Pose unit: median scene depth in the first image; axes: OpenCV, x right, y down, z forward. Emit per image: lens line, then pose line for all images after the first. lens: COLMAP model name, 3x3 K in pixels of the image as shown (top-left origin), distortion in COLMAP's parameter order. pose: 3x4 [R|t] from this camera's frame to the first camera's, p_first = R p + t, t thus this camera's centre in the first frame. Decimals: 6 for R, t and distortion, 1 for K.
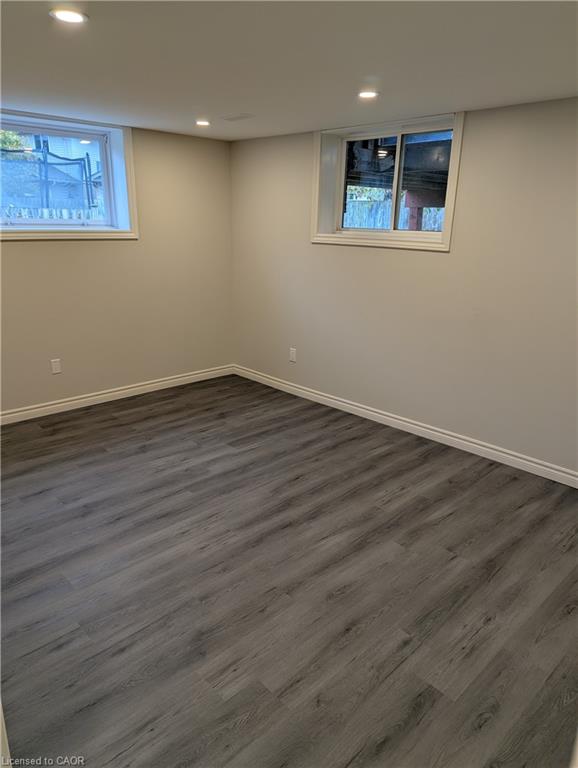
lens RADIAL K [[539.3, 0, 287.8], [0, 539.3, 382.7], [0, 0, 1]] dist [0.060409, -0.049973]
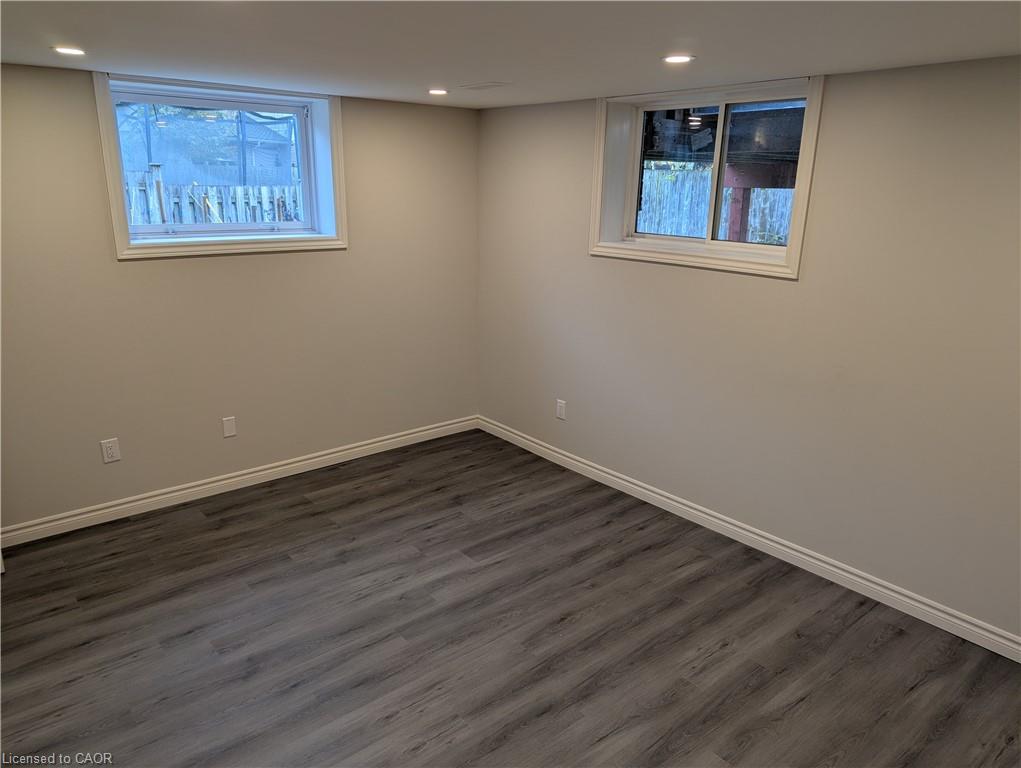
lens RADIAL K [[717.0, 0, 504.4], [0, 717.0, 381.0], [0, 0, 1]] dist [0.060409, -0.049973]
pose [[0.997090, 0.017364, -0.074236, 0.005353], [-0.019143, 0.999545, -0.023312, -0.081285], [0.073797, 0.024666, 0.996968, 0.082226]]
